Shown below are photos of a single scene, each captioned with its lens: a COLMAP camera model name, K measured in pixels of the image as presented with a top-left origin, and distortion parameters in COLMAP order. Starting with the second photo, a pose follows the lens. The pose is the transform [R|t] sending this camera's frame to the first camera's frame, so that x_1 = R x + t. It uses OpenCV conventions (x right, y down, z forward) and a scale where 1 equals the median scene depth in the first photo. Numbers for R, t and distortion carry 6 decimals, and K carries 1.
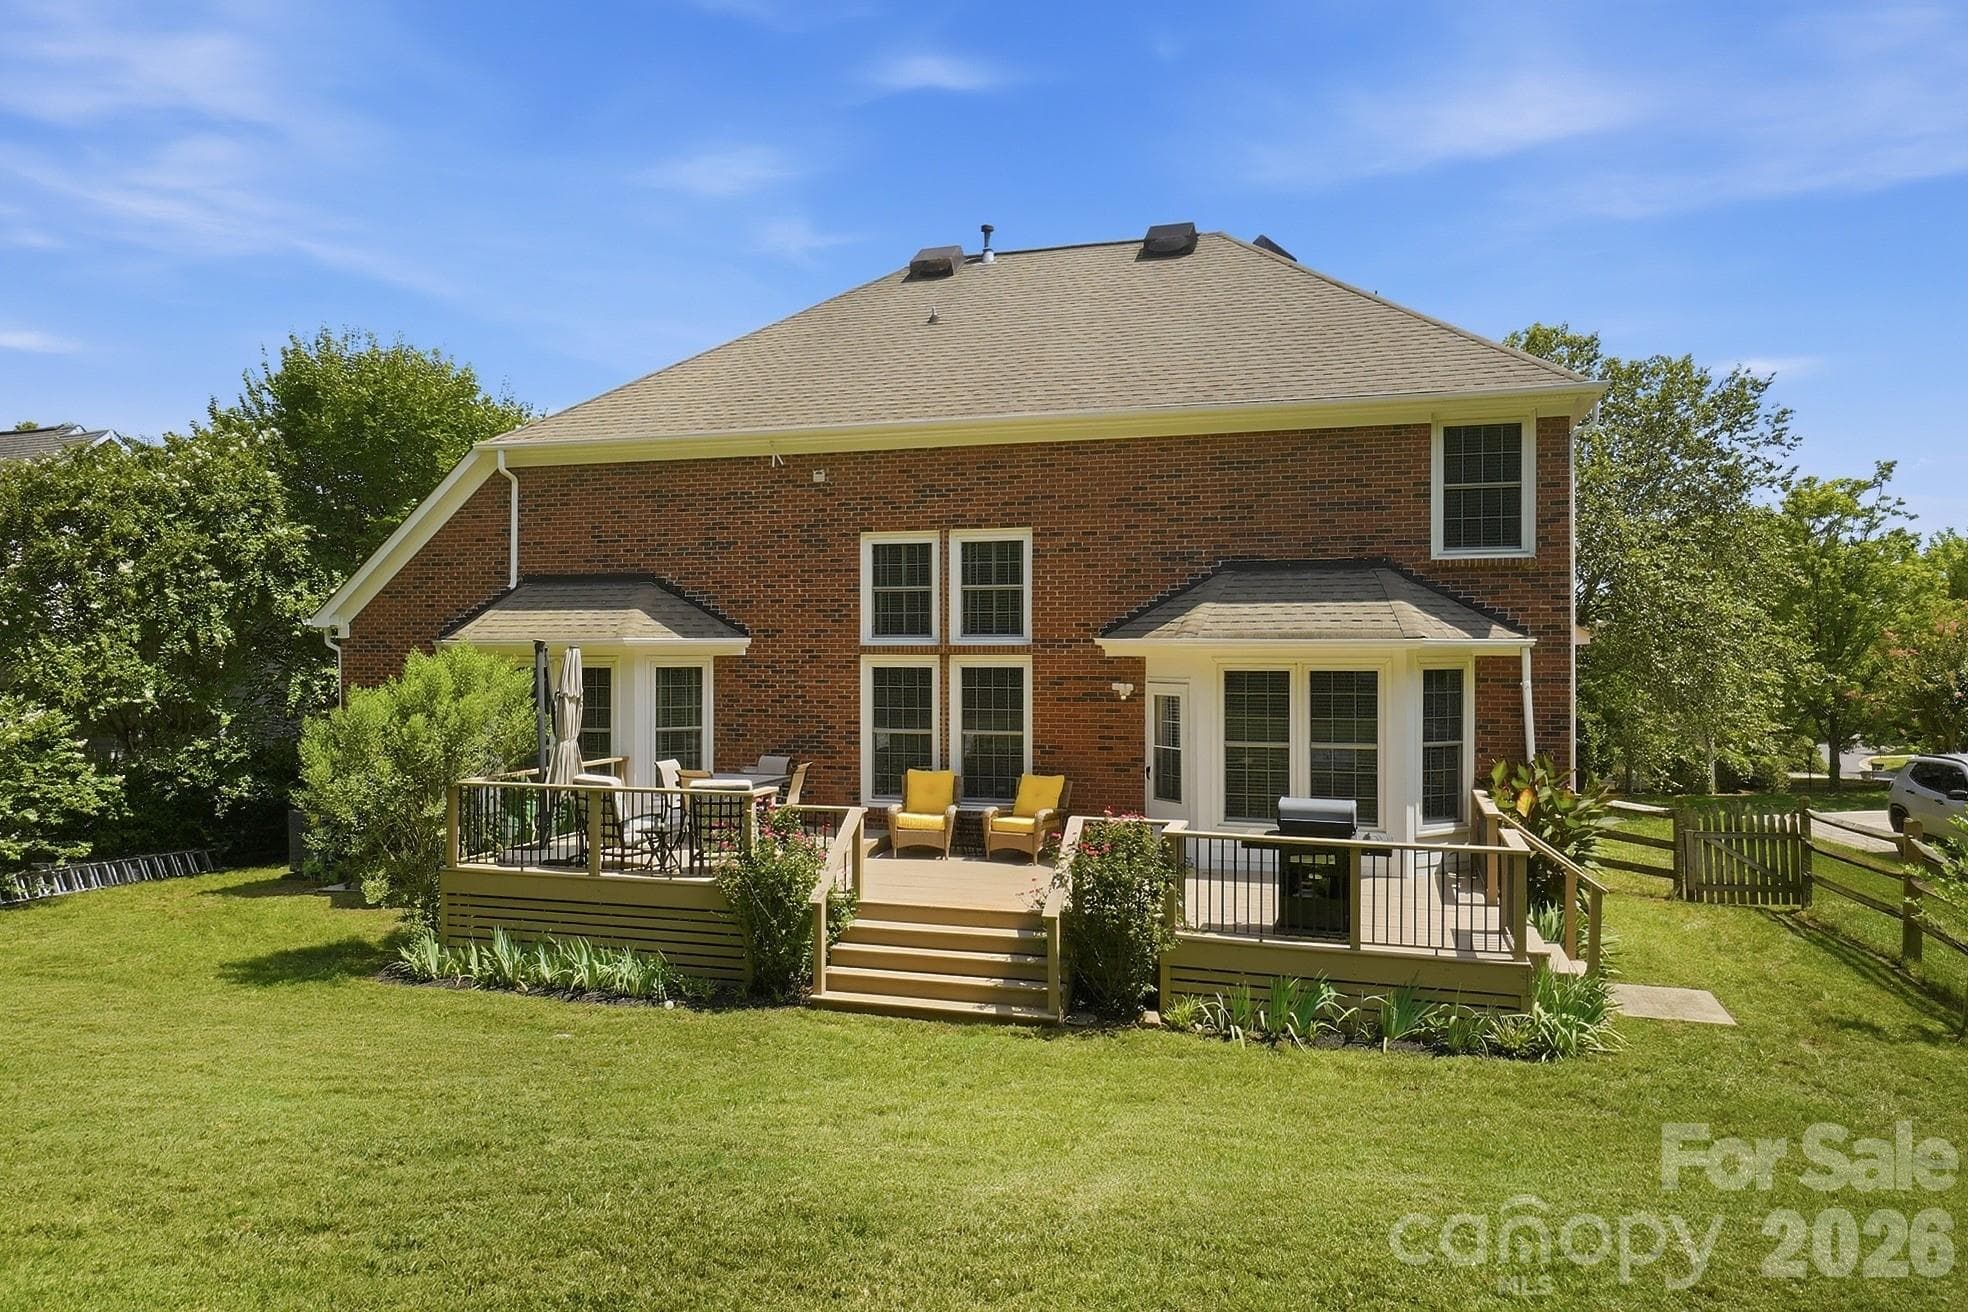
lens RADIAL K [[1293.4, 0, 984.0], [0, 1293.4, 656.0], [0, 0, 1]] dist [-0.001375, -0.000833]
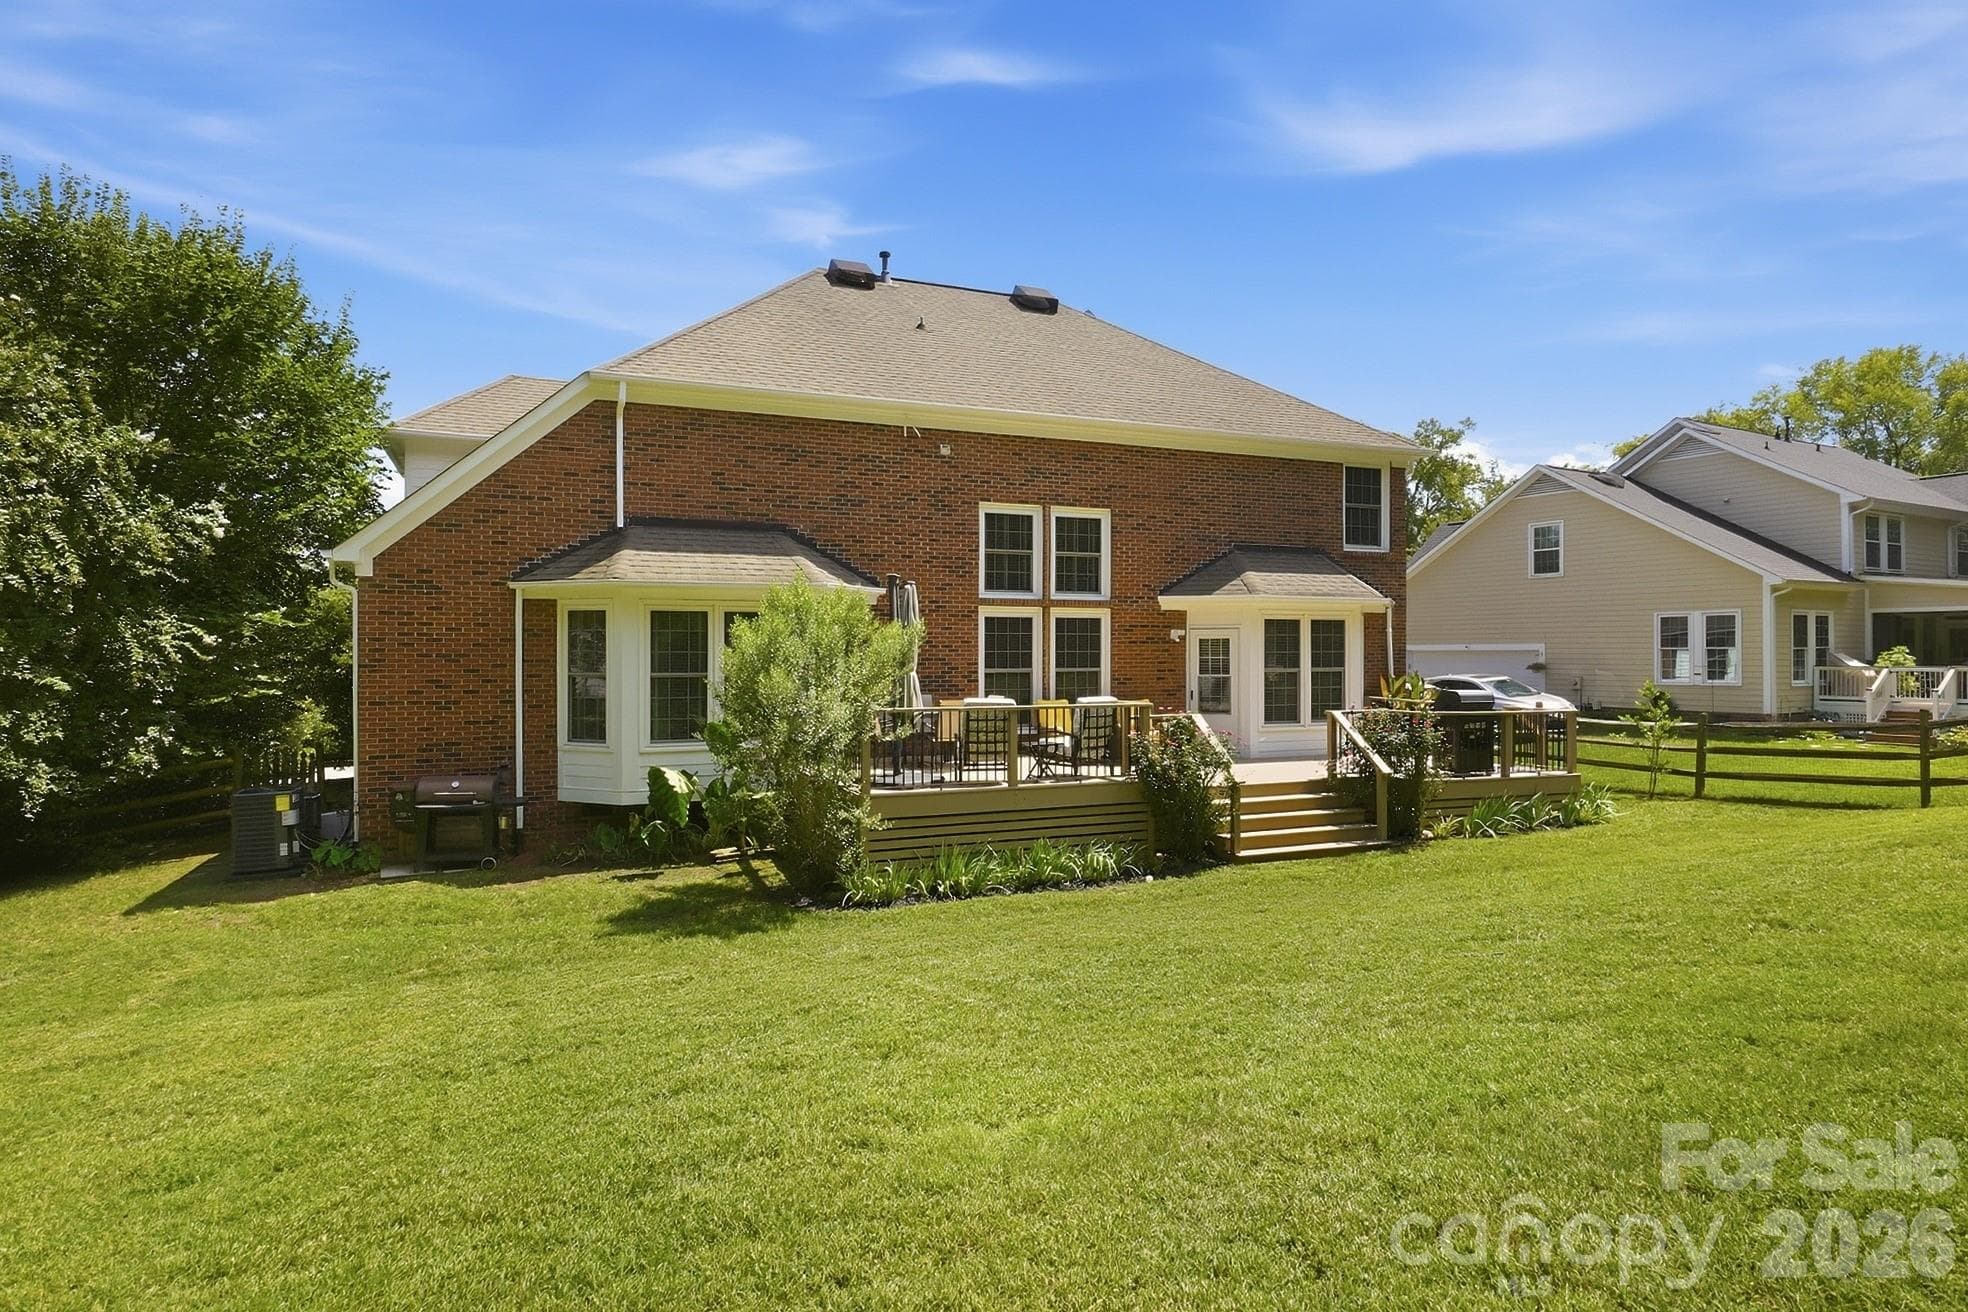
lens RADIAL K [[1095.7, 0, 986.3], [0, 1095.7, 664.4], [0, 0, 1]] dist [0.002177, 0.000267]
pose [[0.767096, -0.005872, 0.641506, -0.766500], [0.004970, 0.999982, 0.003210, 0.051662], [-0.641514, 0.000726, 0.767111, 0.243221]]
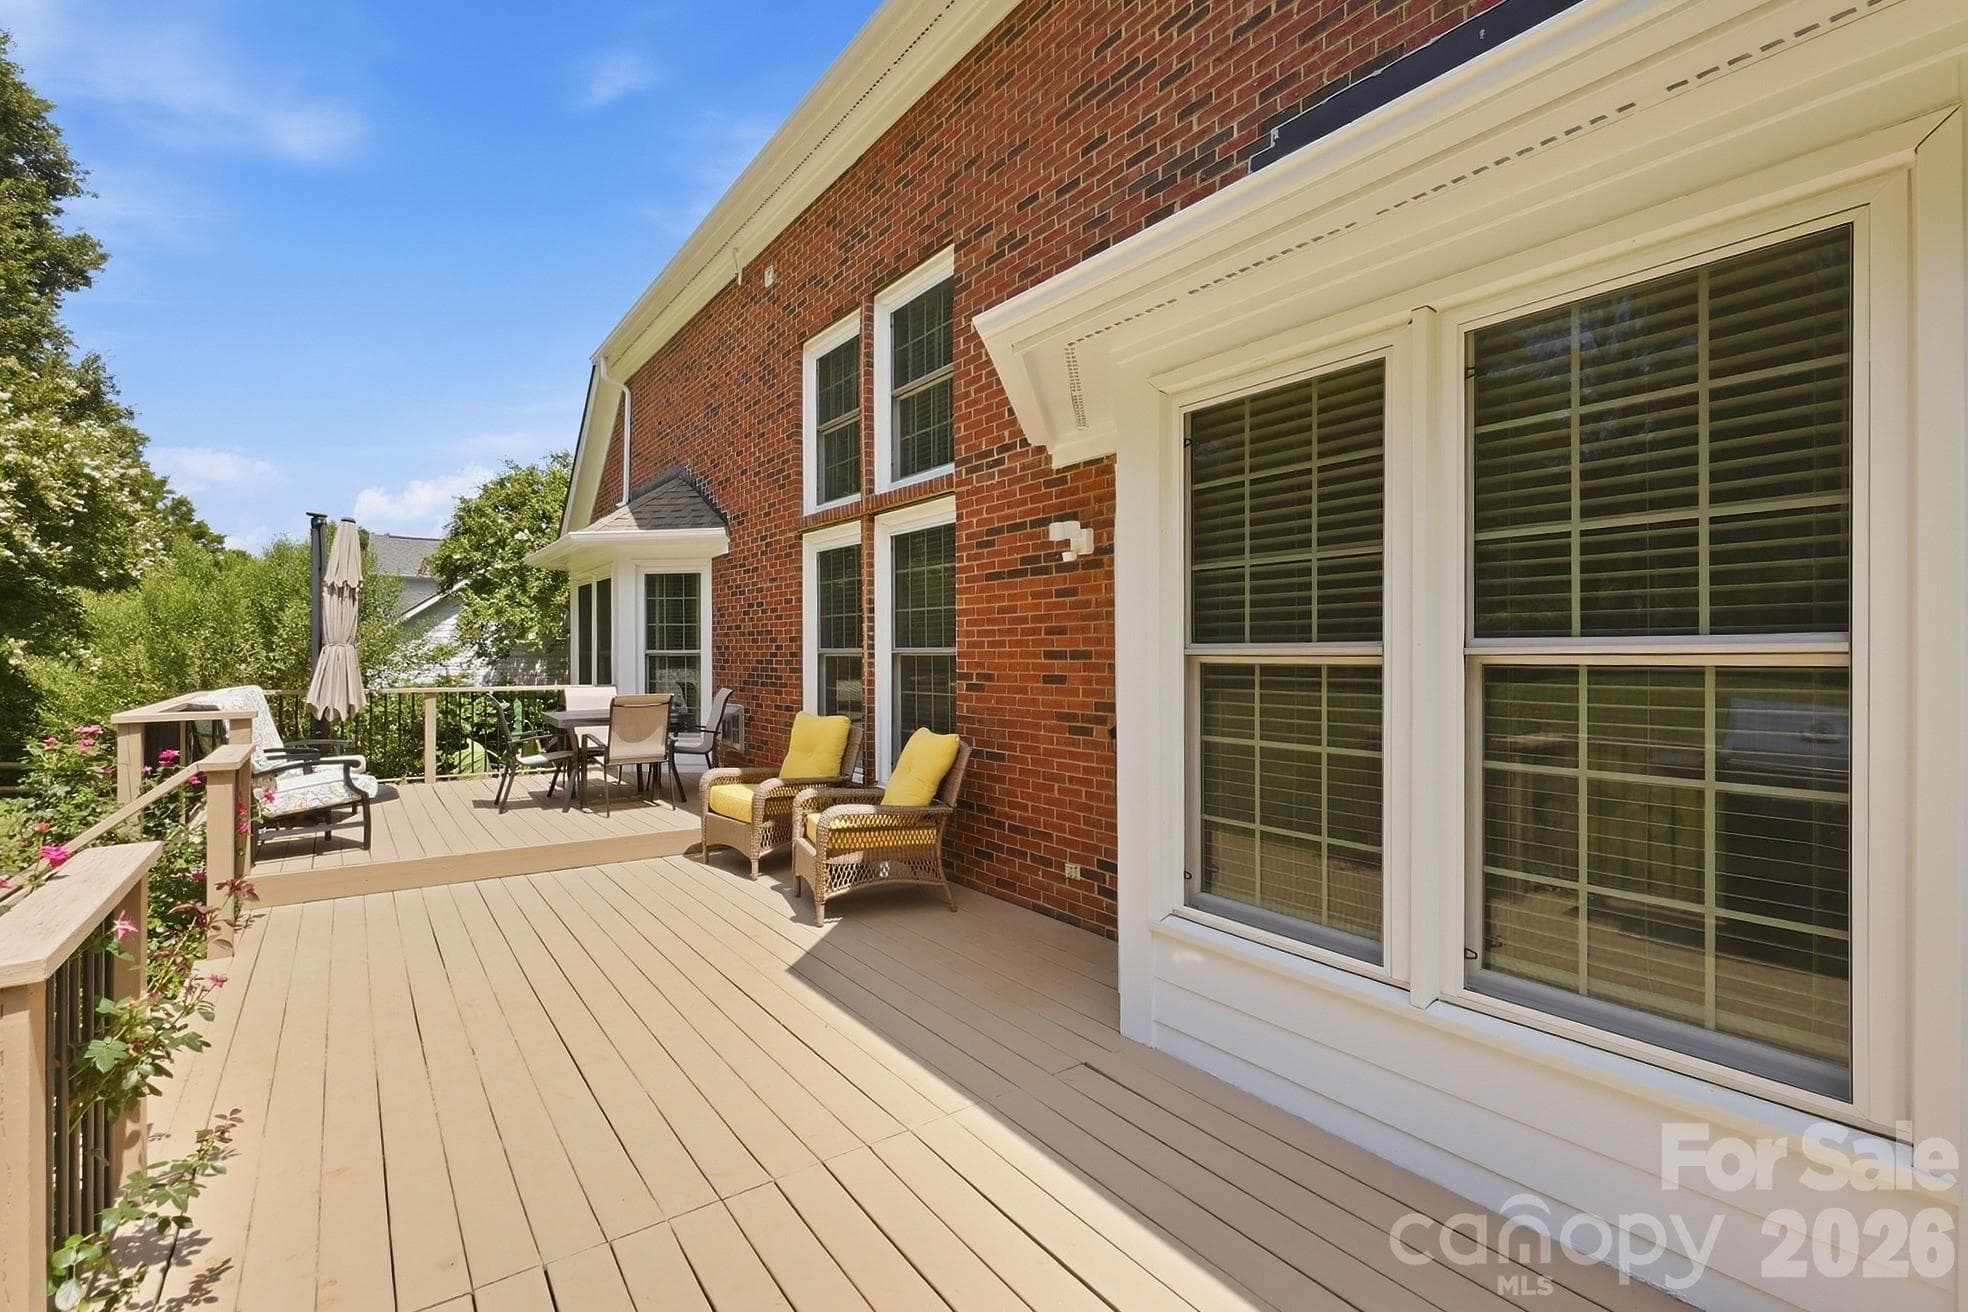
lens RADIAL K [[881.8, 0, 982.0], [0, 881.8, 660.4], [0, 0, 1]] dist [-0.001967, -0.000414]
pose [[0.797321, 0.001529, -0.603554, 0.252047], [0.000753, 0.999993, 0.003528, 0.063370], [0.603556, -0.003267, 0.797314, 0.740347]]
